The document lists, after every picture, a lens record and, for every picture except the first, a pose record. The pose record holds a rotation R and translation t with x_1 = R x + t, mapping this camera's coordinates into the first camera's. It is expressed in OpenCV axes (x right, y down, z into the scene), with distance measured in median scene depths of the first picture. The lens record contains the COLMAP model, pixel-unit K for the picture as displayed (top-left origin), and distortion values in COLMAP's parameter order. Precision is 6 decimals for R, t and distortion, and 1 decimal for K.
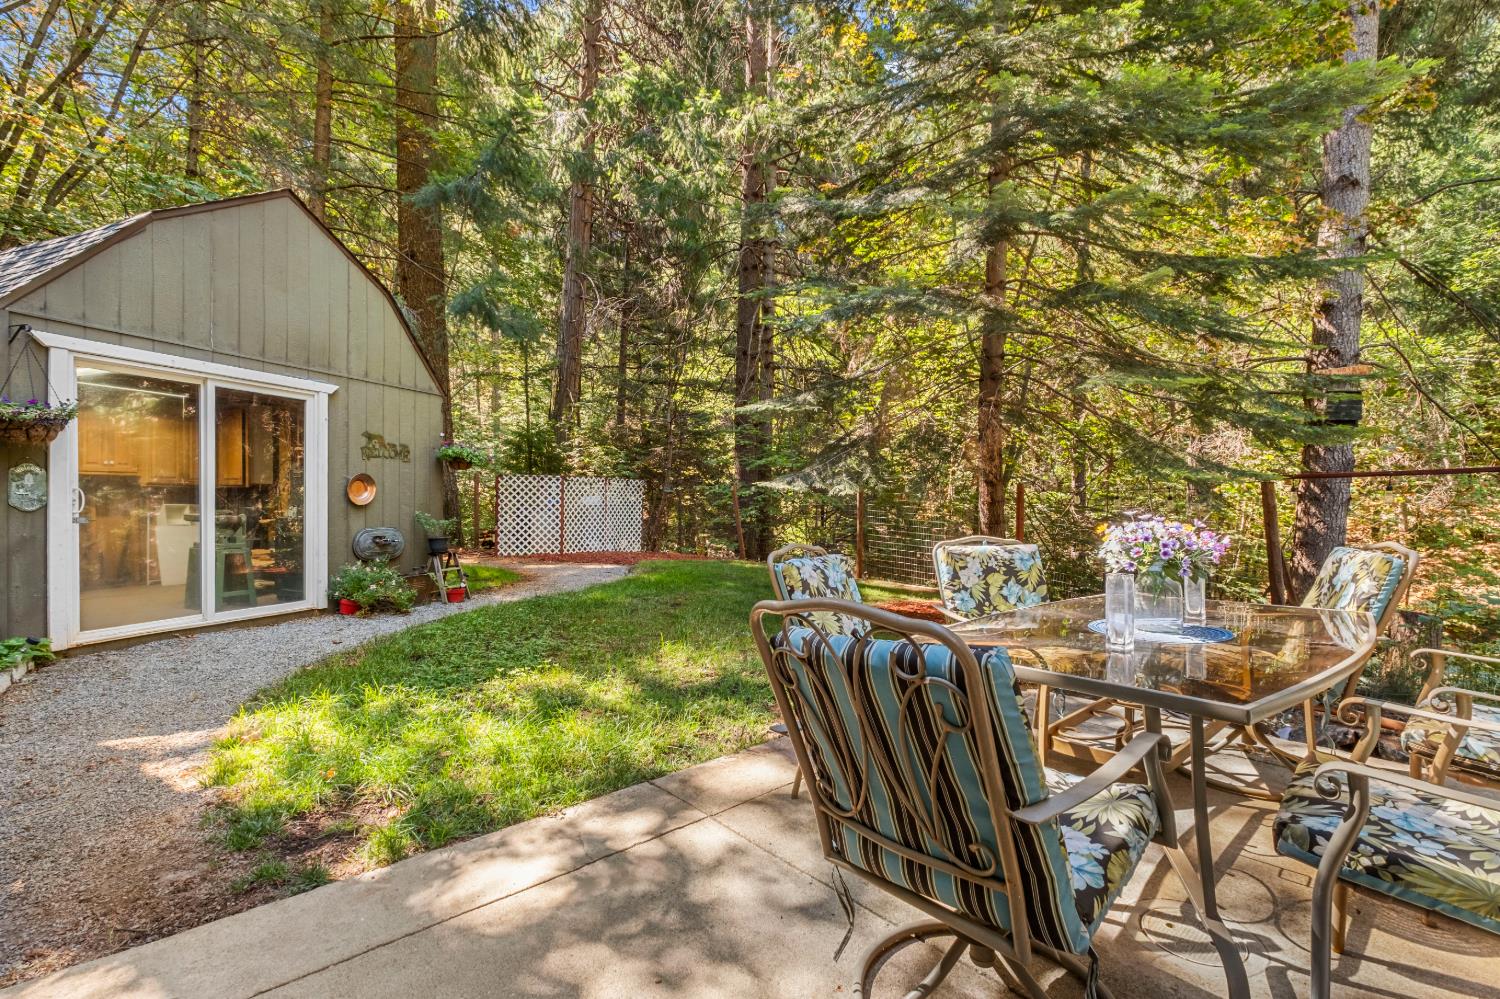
lens RADIAL K [[651.7, 0, 754.0], [0, 651.7, 505.2], [0, 0, 1]] dist [-0.002321, -0.000122]
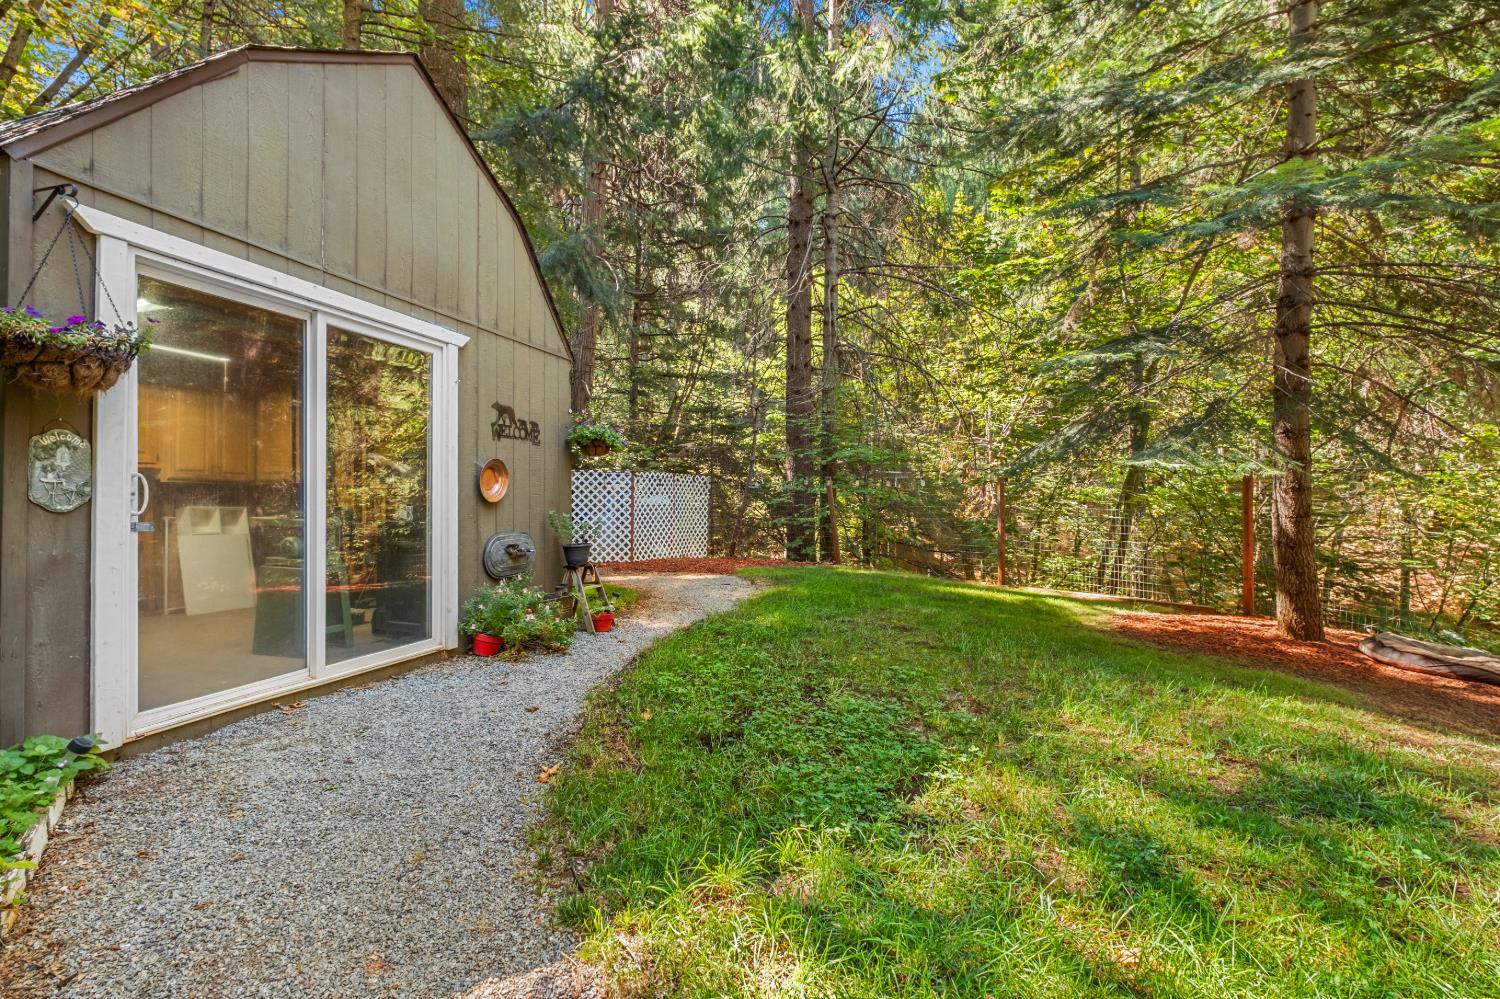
lens RADIAL K [[651.7, 0, 746.7], [0, 651.7, 492.9], [0, 0, 1]] dist [-0.002321, -0.000122]
pose [[0.998985, -0.008604, 0.044225, -0.380791], [0.009528, 0.999740, -0.020711, 0.007314], [-0.044036, 0.021111, 0.998807, 0.282358]]
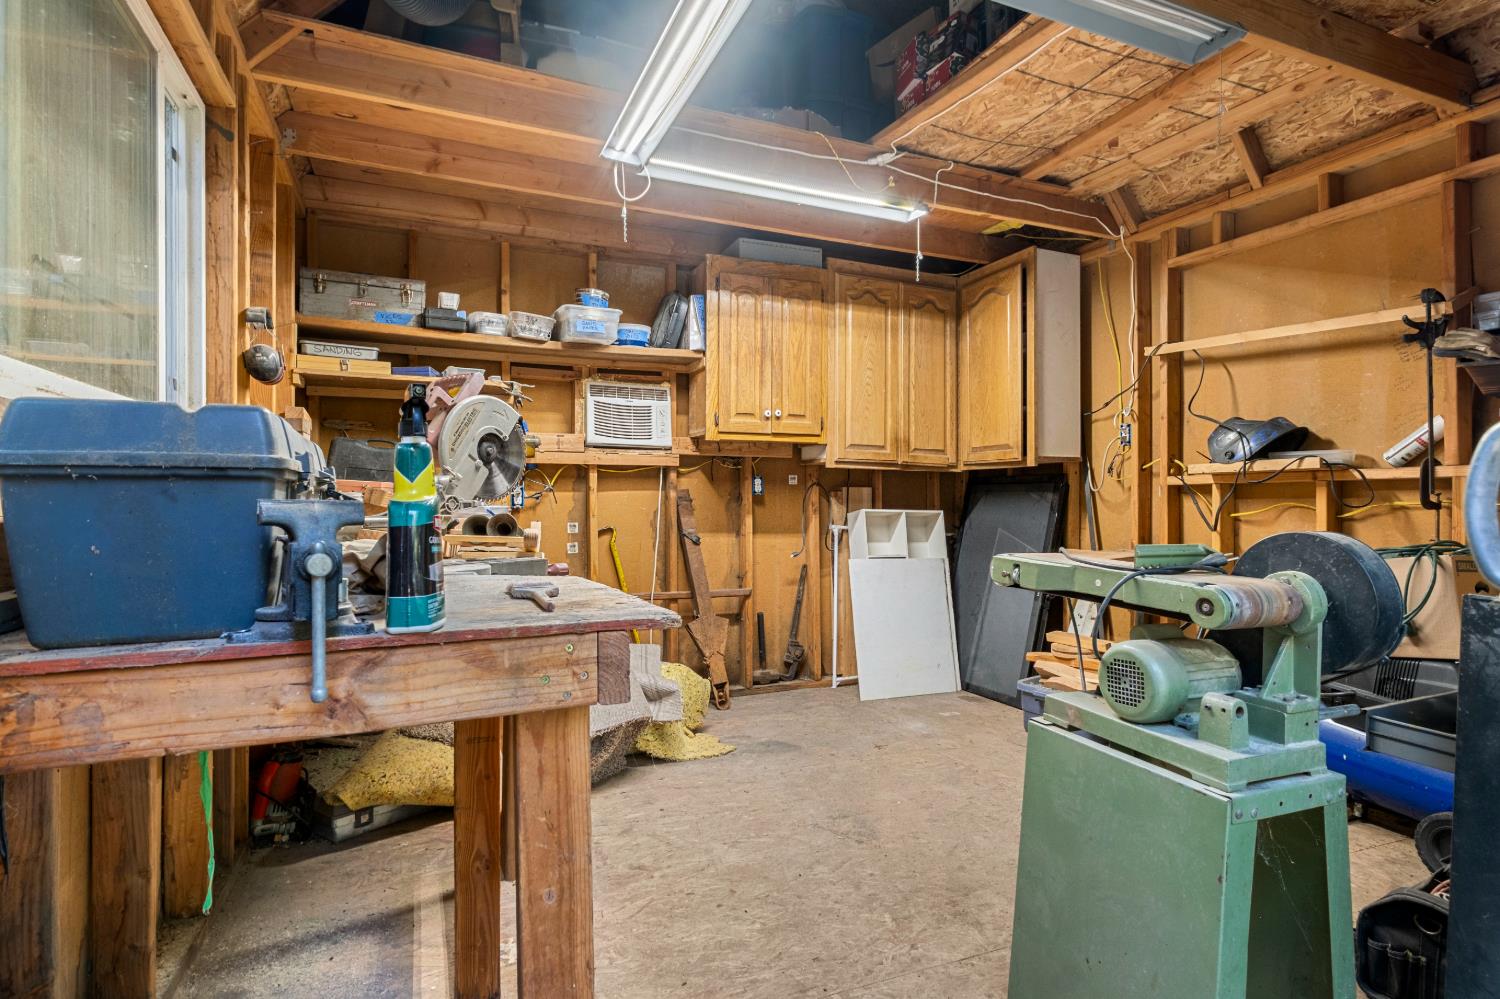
lens RADIAL K [[752.6, 0, 748.6], [0, 752.6, 496.4], [0, 0, 1]] dist [-0.000265, -0.000001]
pose [[0.684729, 0.001176, -0.728797, -0.597621], [-0.008654, 0.999941, -0.006516, -0.000452], [0.728746, 0.010769, 0.684699, 0.558806]]
